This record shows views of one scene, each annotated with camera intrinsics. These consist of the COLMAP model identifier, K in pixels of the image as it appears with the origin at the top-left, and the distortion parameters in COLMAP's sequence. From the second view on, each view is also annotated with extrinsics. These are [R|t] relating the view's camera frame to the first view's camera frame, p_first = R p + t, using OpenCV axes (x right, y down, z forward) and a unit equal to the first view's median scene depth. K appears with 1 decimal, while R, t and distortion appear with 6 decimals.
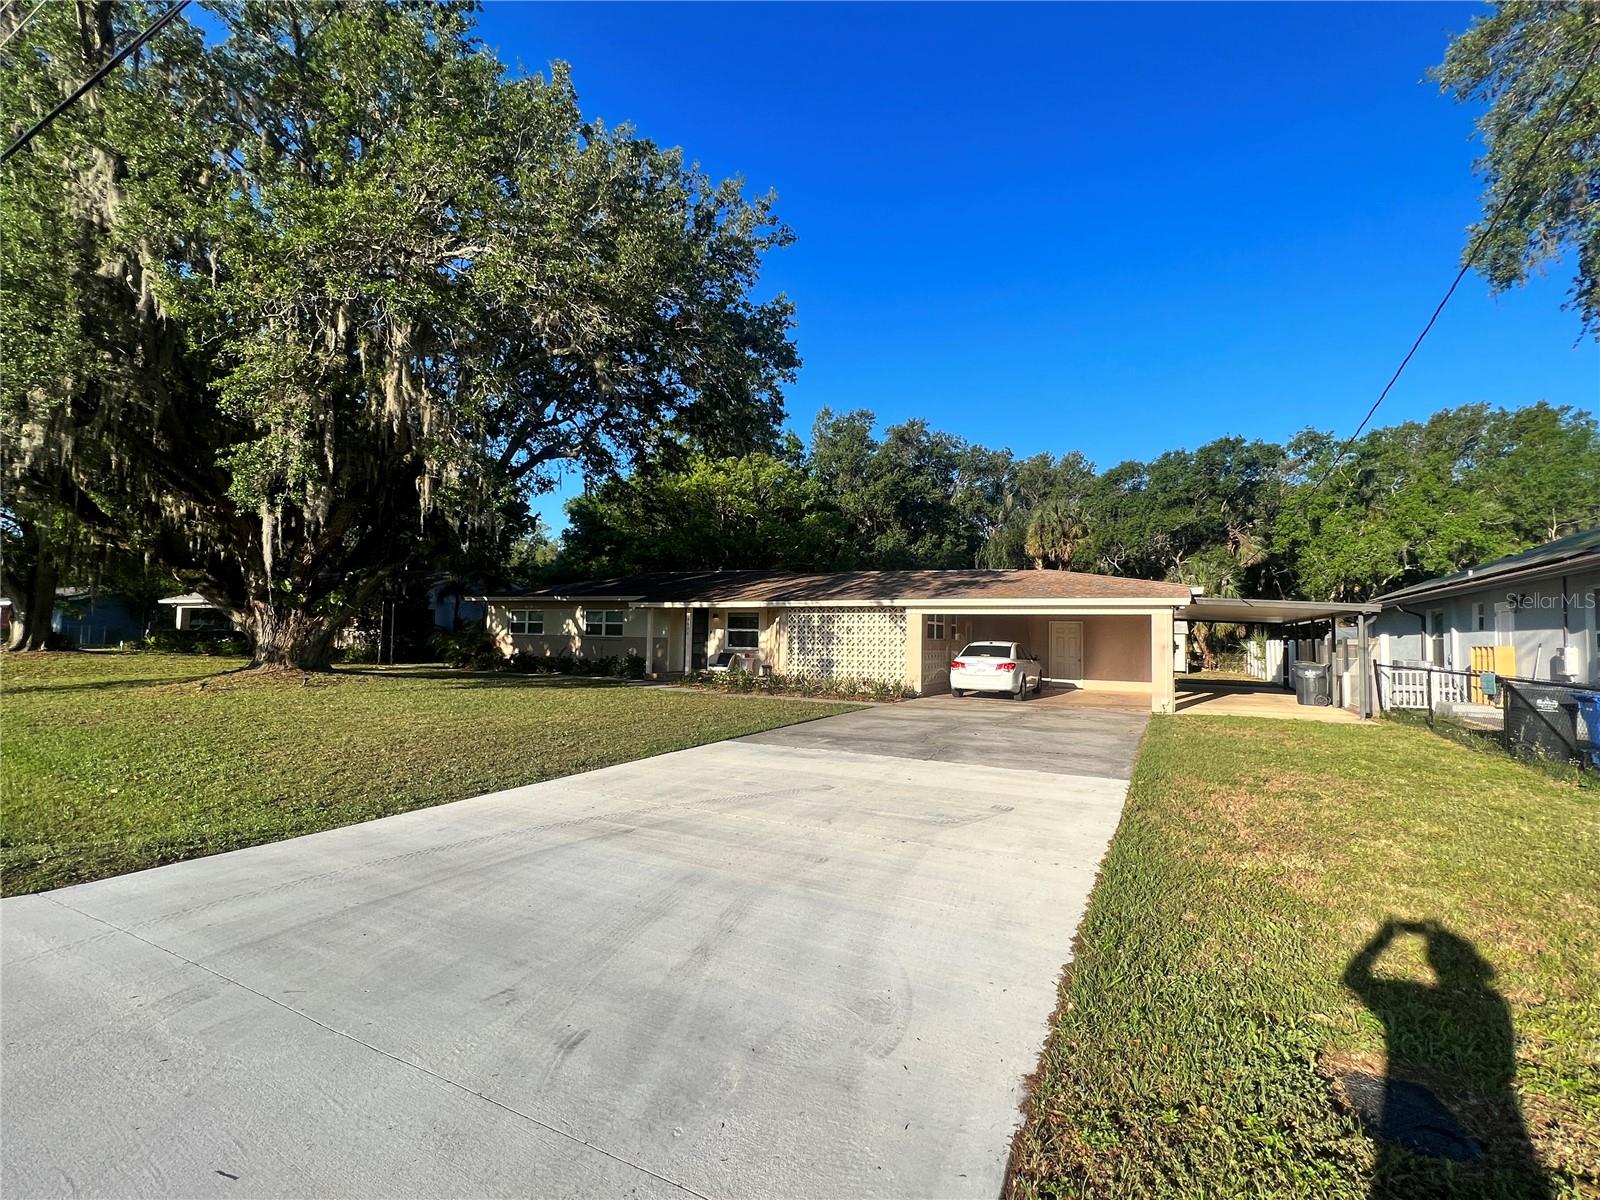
lens RADIAL K [[713.3, 0, 799.8], [0, 713.3, 598.5], [0, 0, 1]] dist [-0.001550, 0.000578]
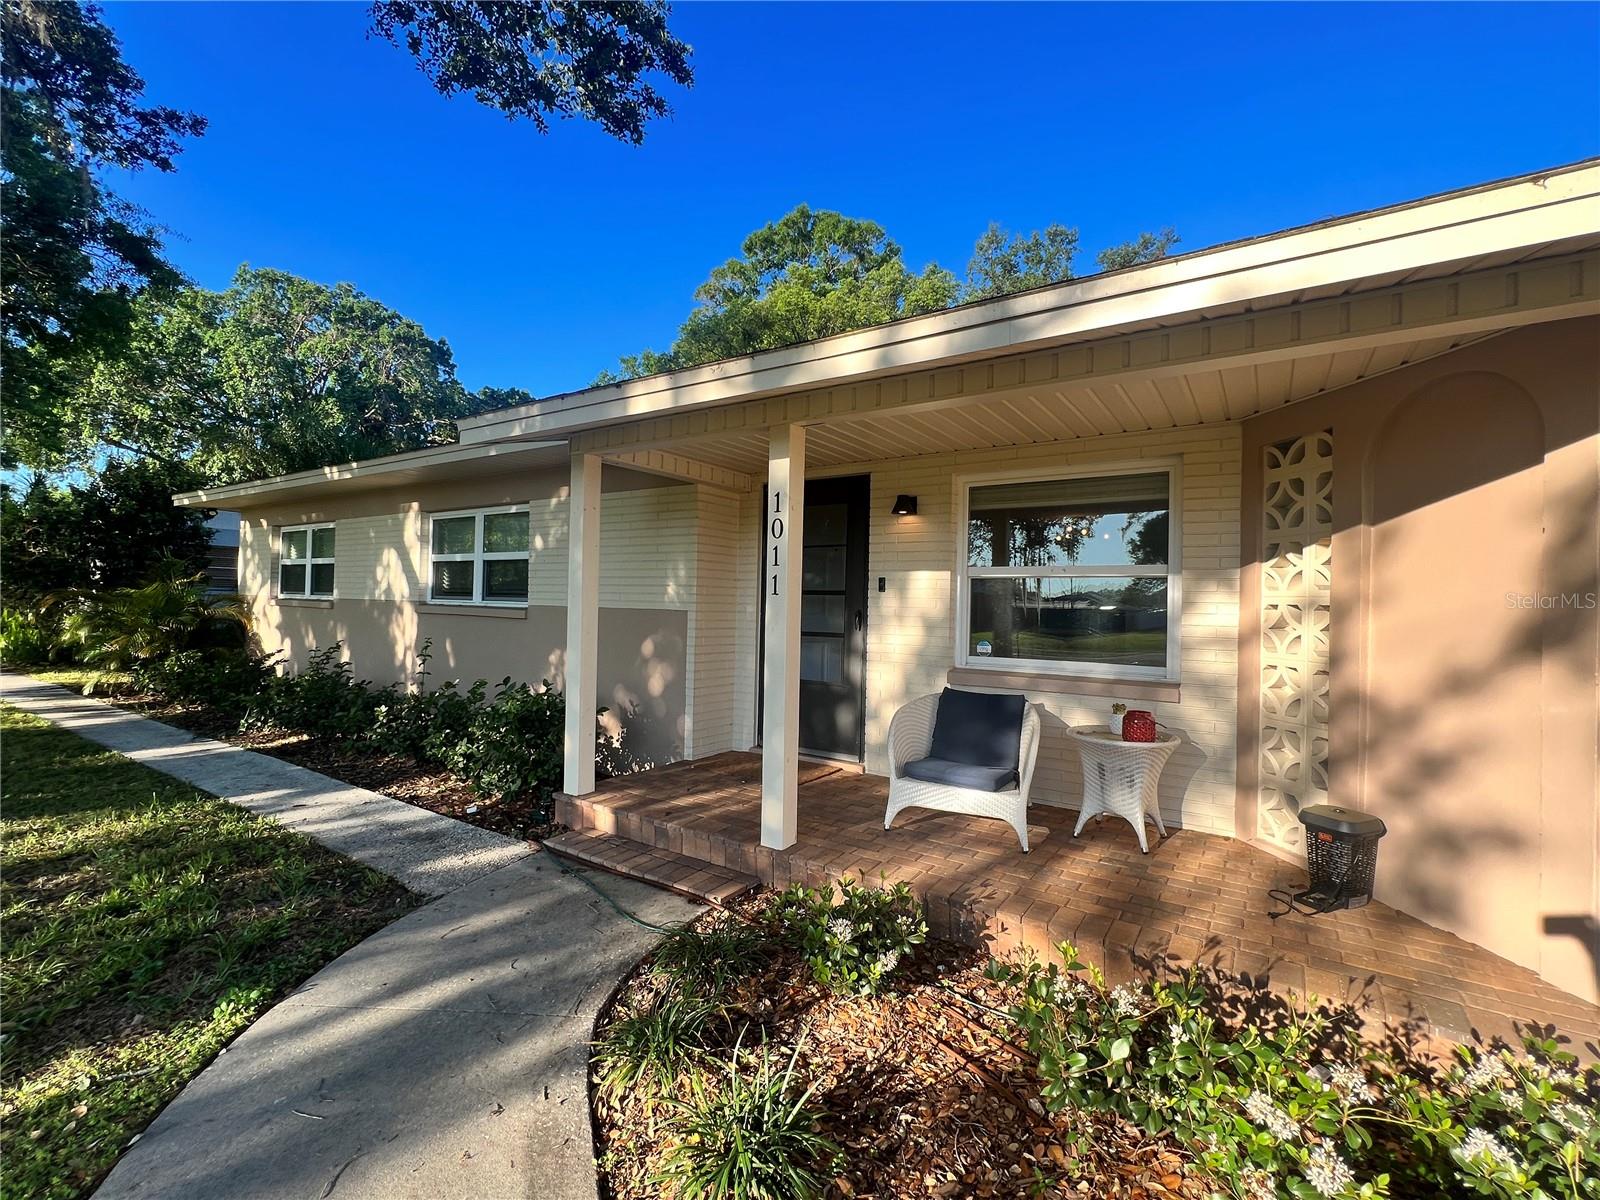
lens RADIAL K [[713.3, 0, 799.8], [0, 713.3, 598.5], [0, 0, 1]] dist [-0.001550, 0.000578]
pose [[0.994083, 0.001805, -0.108608, -0.146147], [0.002675, 0.999152, 0.041096, 0.048463], [0.108590, -0.041143, 0.993235, 0.911178]]
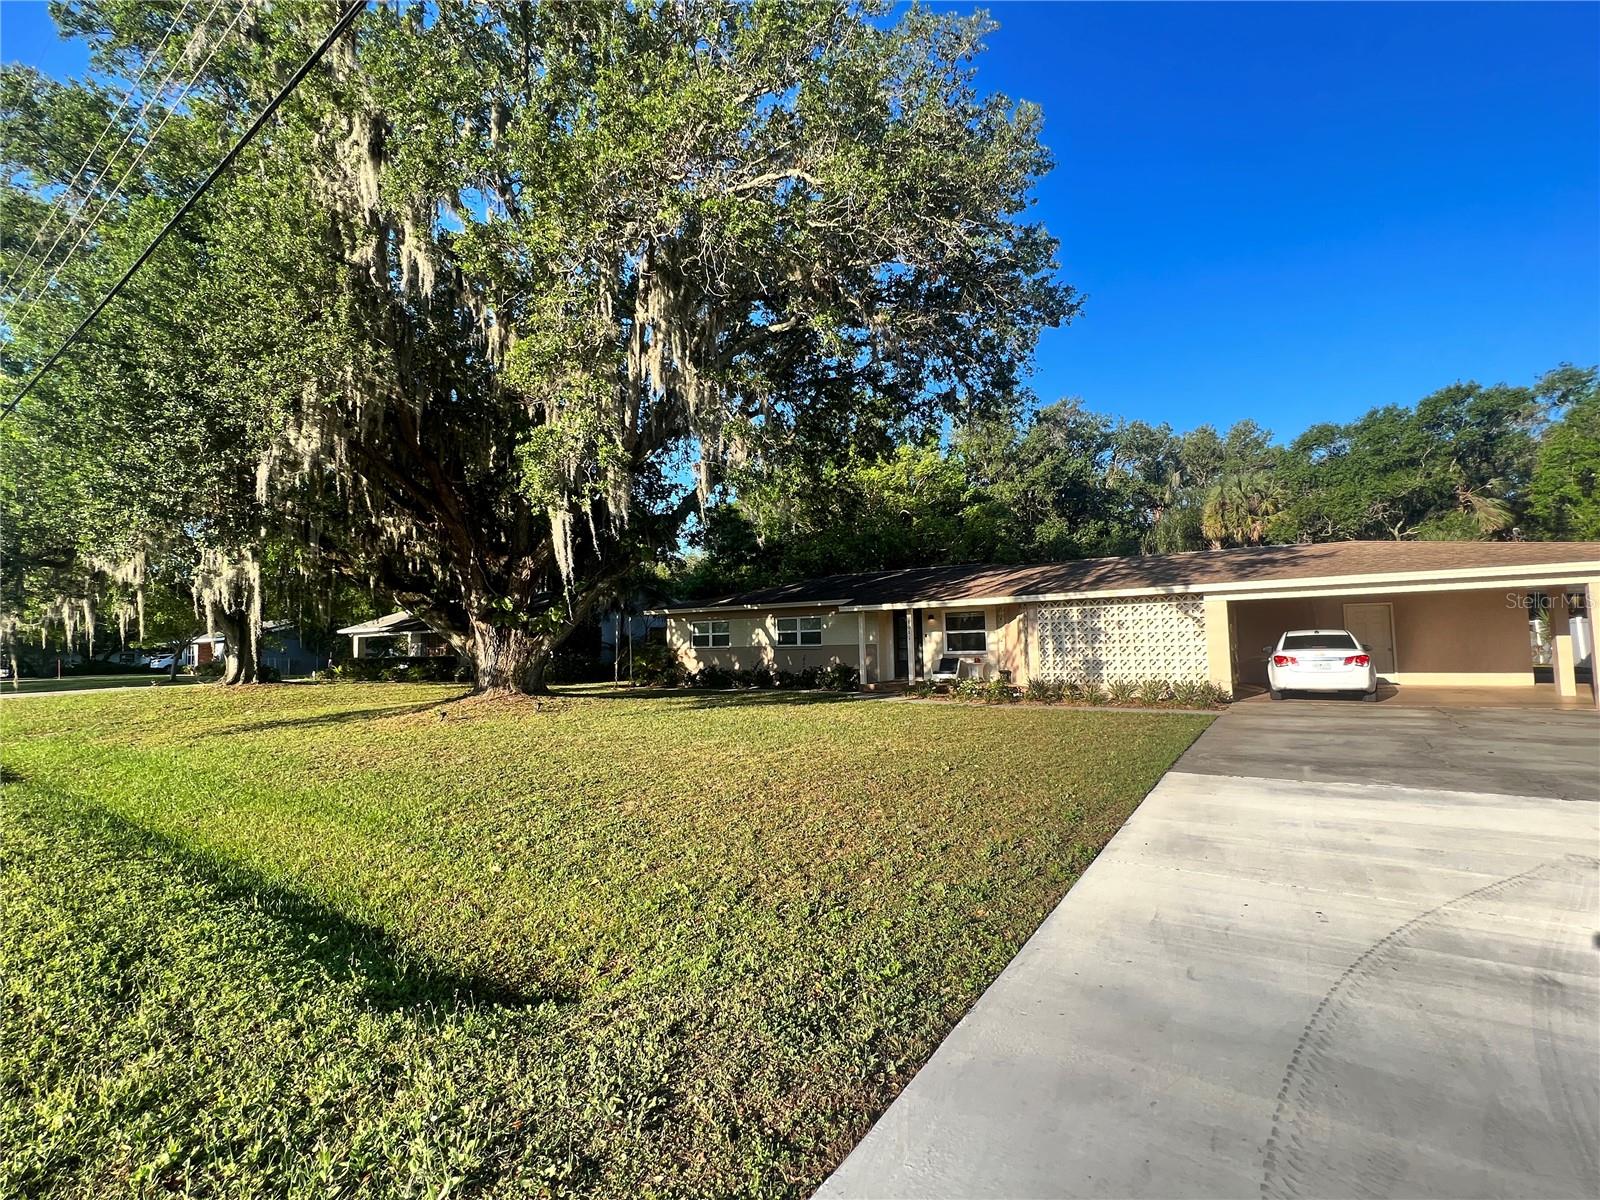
lens RADIAL K [[713.3, 0, 799.8], [0, 713.3, 598.5], [0, 0, 1]] dist [-0.001550, 0.000578]
pose [[0.990654, -0.050964, -0.126521, -0.192241], [0.049792, 0.998682, -0.012411, 0.004607], [0.126987, 0.005995, 0.991886, 0.106005]]
